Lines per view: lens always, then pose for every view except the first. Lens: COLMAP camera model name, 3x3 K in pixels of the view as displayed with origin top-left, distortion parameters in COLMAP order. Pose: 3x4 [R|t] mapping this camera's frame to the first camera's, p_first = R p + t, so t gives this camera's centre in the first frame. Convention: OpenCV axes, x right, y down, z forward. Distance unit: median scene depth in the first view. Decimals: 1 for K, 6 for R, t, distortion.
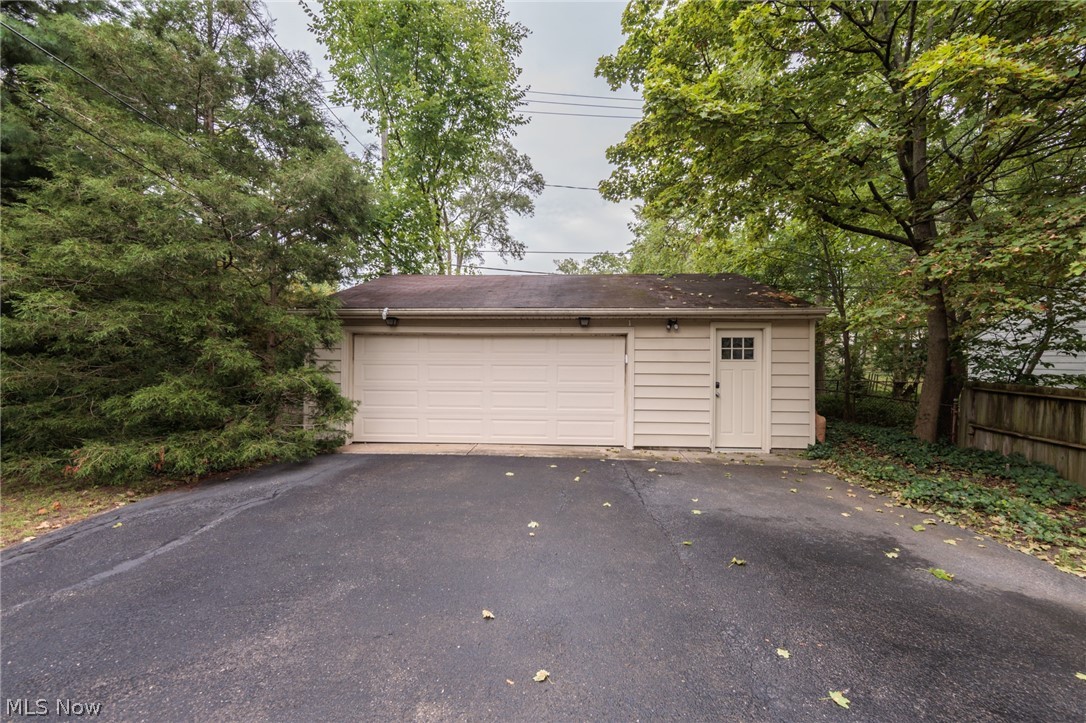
lens RADIAL K [[423.1, 0, 547.3], [0, 423.1, 363.7], [0, 0, 1]] dist [0.001825, 0.000062]
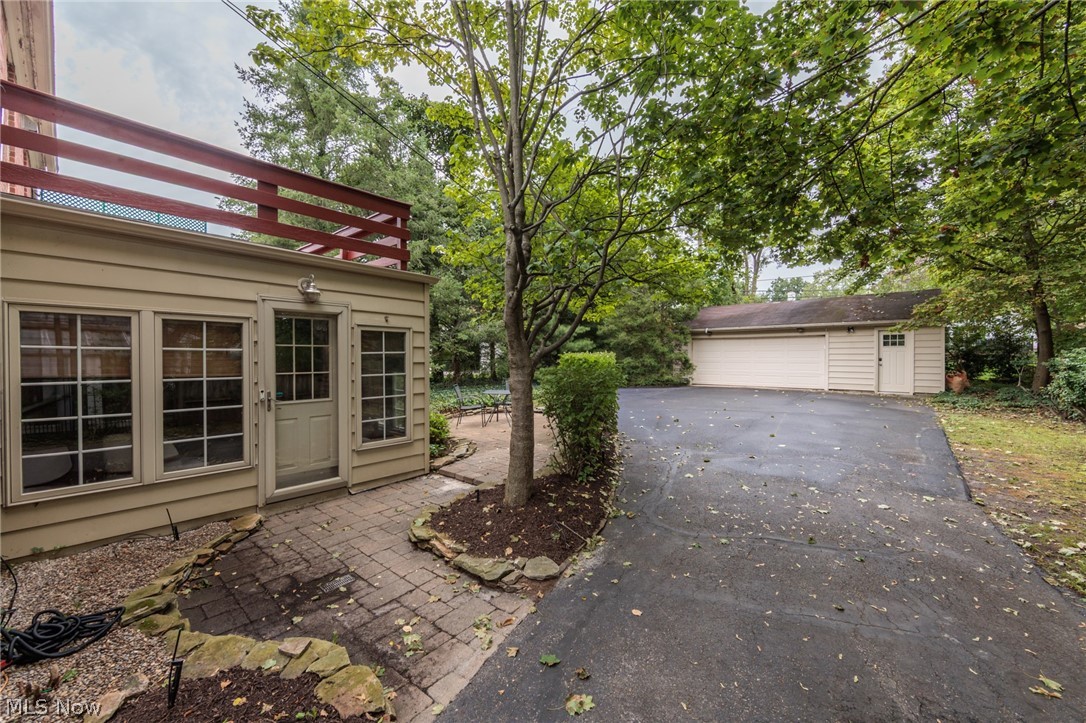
lens RADIAL K [[423.1, 0, 542.0], [0, 423.1, 363.3], [0, 0, 1]] dist [0.001825, 0.000062]
pose [[0.772942, 0.004388, -0.634461, 0.442286], [0.000232, 0.999974, 0.007199, 0.055038], [0.634476, -0.005712, 0.772921, -1.521053]]
